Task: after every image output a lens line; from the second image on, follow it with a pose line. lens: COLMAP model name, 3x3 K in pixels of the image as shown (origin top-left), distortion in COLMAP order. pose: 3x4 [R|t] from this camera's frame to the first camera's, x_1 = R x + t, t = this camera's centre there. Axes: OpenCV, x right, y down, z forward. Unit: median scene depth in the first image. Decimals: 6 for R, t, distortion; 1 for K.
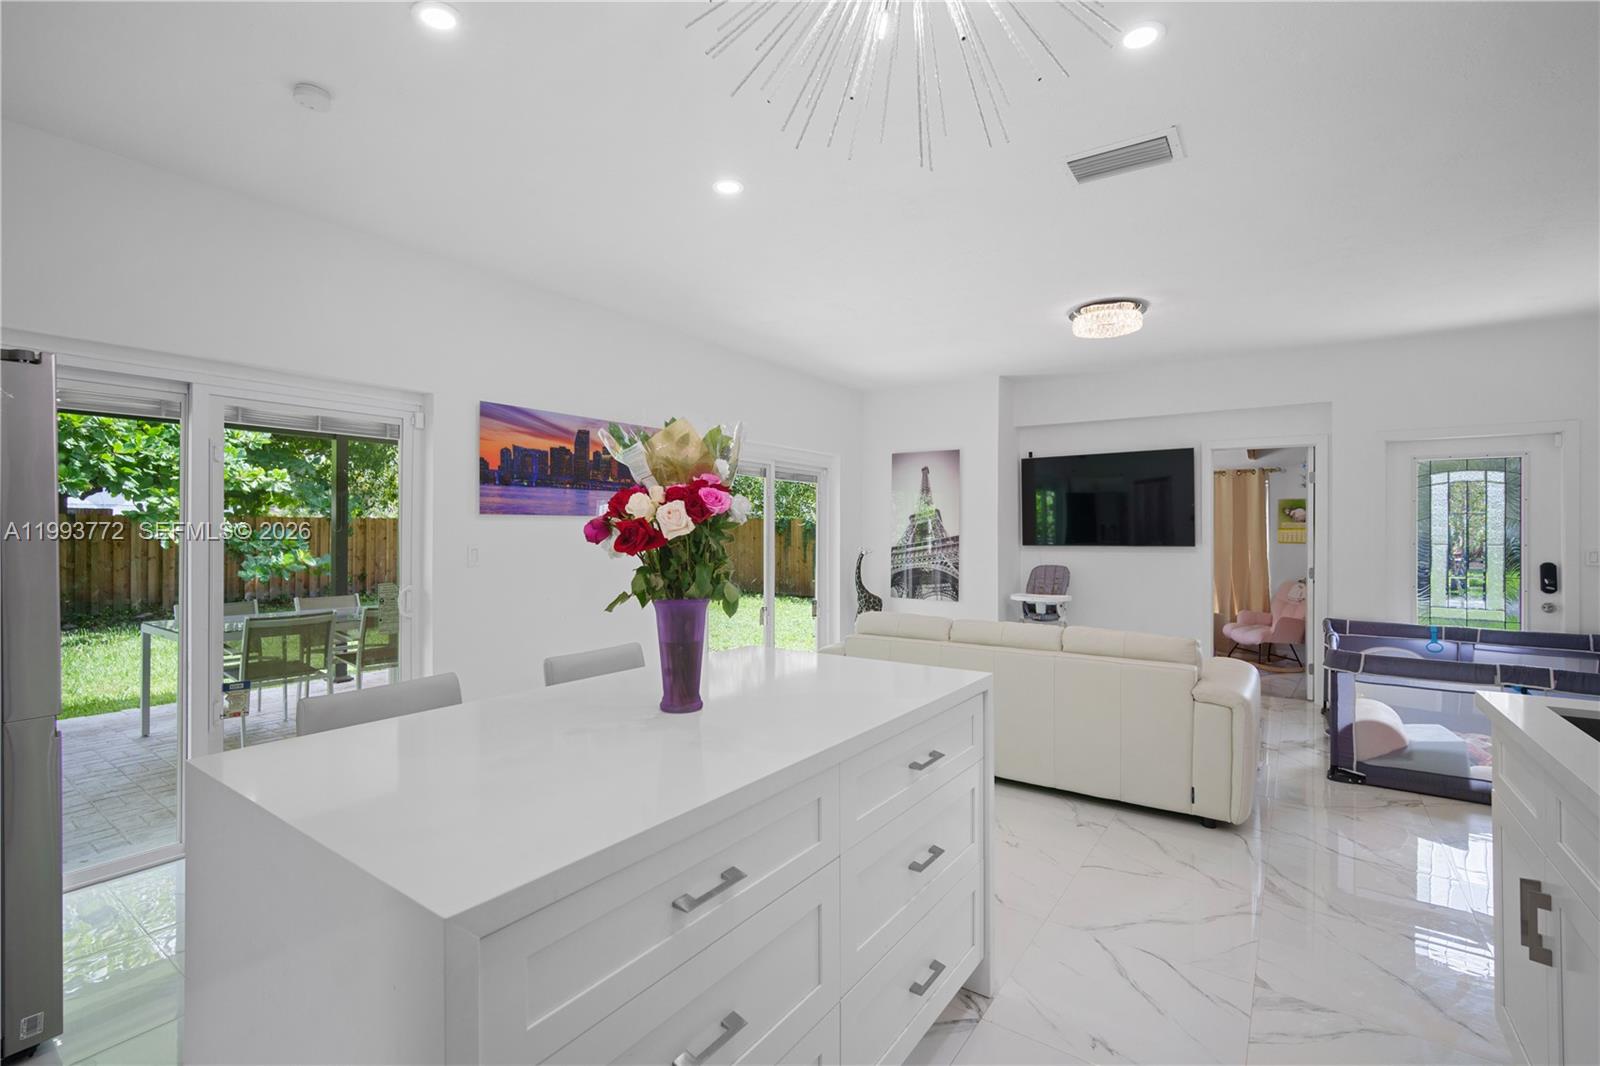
lens RADIAL K [[705.6, 0, 799.8], [0, 705.6, 527.4], [0, 0, 1]] dist [-0.002239, -0.000043]
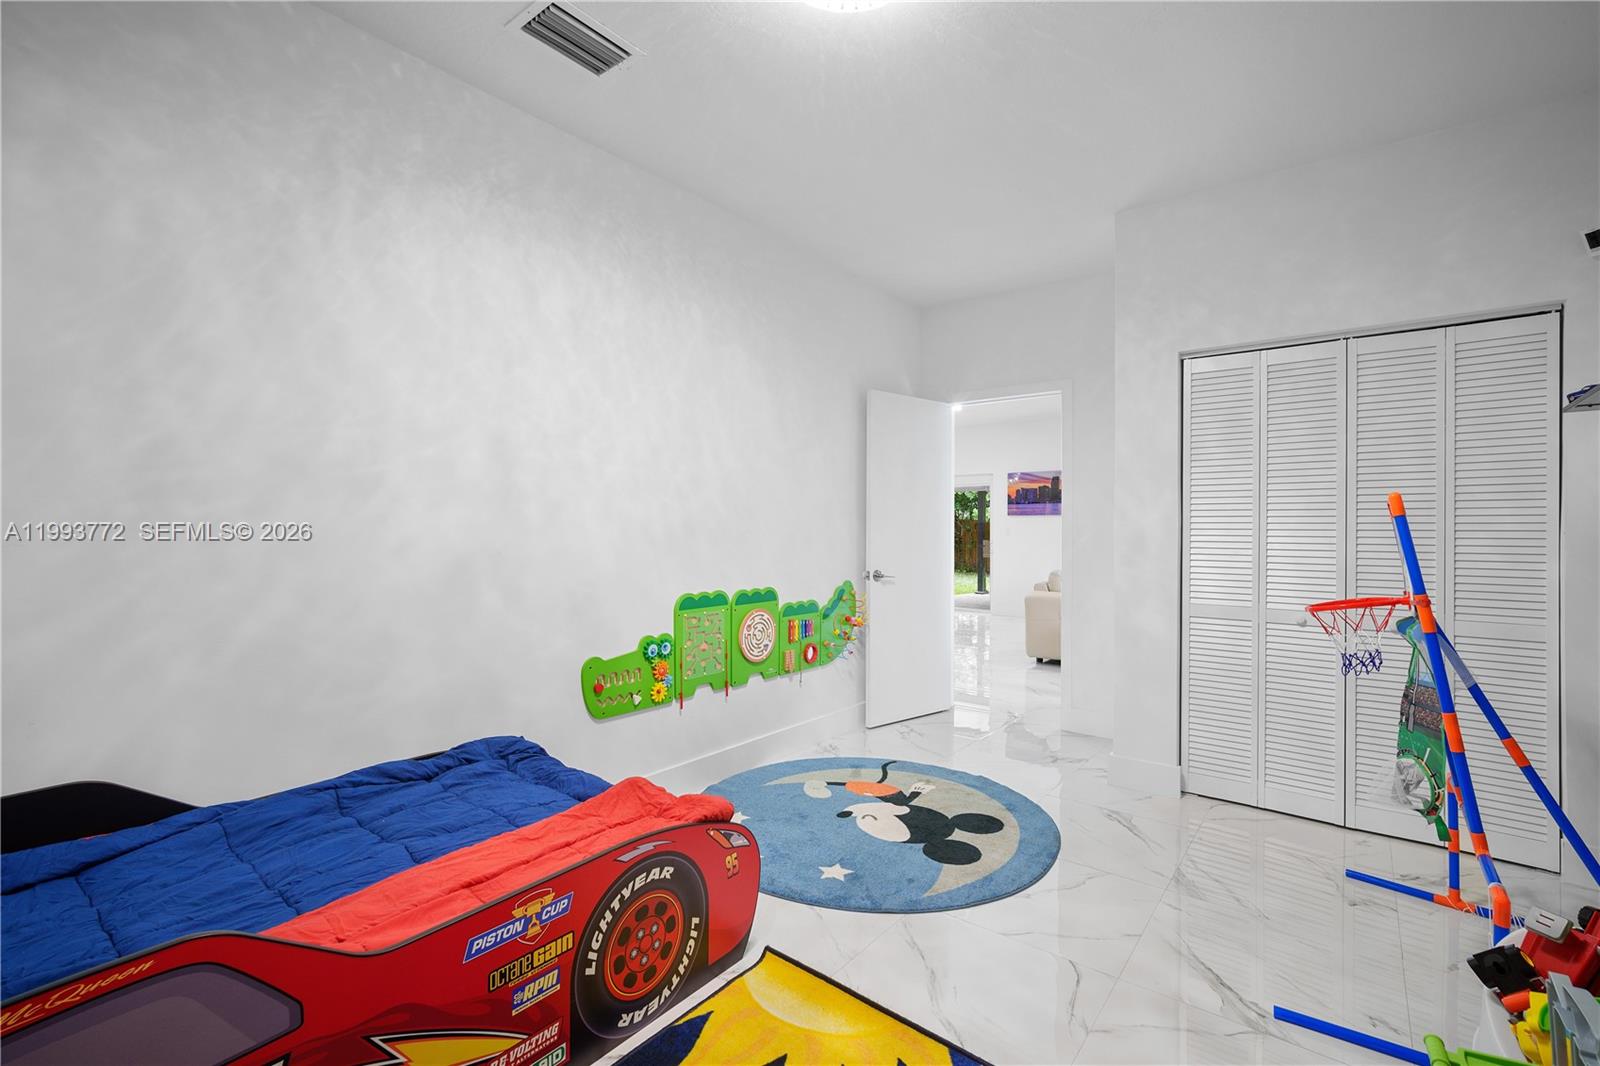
lens RADIAL K [[705.6, 0, 799.4], [0, 705.6, 528.6], [0, 0, 1]] dist [-0.002239, -0.000043]
pose [[-0.065161, 0.003428, -0.997869, 2.180164], [0.004115, 0.999987, 0.003167, 0.017156], [0.997866, -0.003900, -0.065174, 0.379116]]
